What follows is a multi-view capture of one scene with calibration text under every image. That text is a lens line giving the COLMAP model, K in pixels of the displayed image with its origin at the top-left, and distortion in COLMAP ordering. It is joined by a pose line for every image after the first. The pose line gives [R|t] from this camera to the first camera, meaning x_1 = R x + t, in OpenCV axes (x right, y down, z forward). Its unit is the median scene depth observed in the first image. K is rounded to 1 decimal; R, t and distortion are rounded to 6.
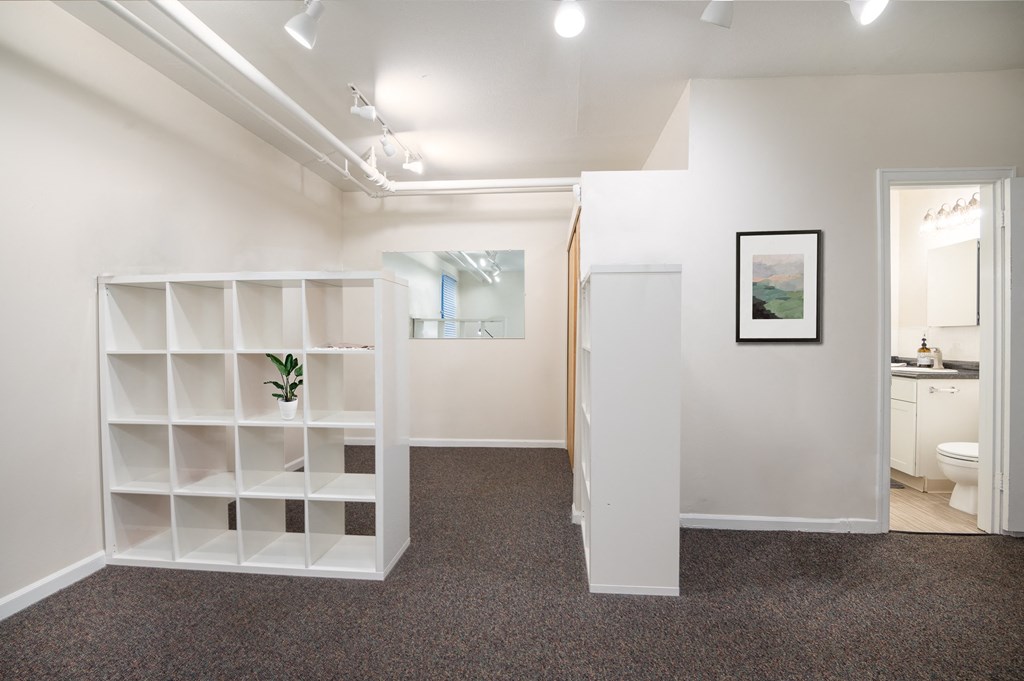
lens RADIAL K [[485.6, 0, 513.5], [0, 485.6, 344.5], [0, 0, 1]] dist [-0.025124, -0.000549]
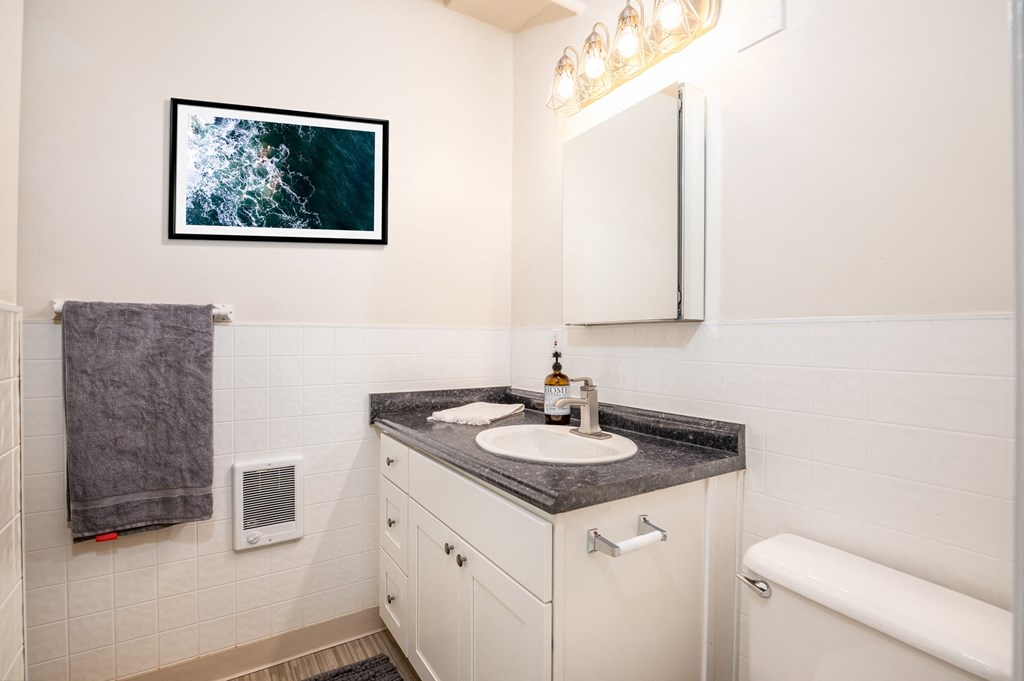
lens RADIAL K [[482.3, 0, 511.0], [0, 482.3, 341.2], [0, 0, 1]] dist [-0.003252, -0.000616]
pose [[0.792631, 0.003771, 0.609689, 0.571167], [0.005304, 0.999900, -0.013080, -0.017201], [-0.609678, 0.013601, 0.792532, 0.688730]]
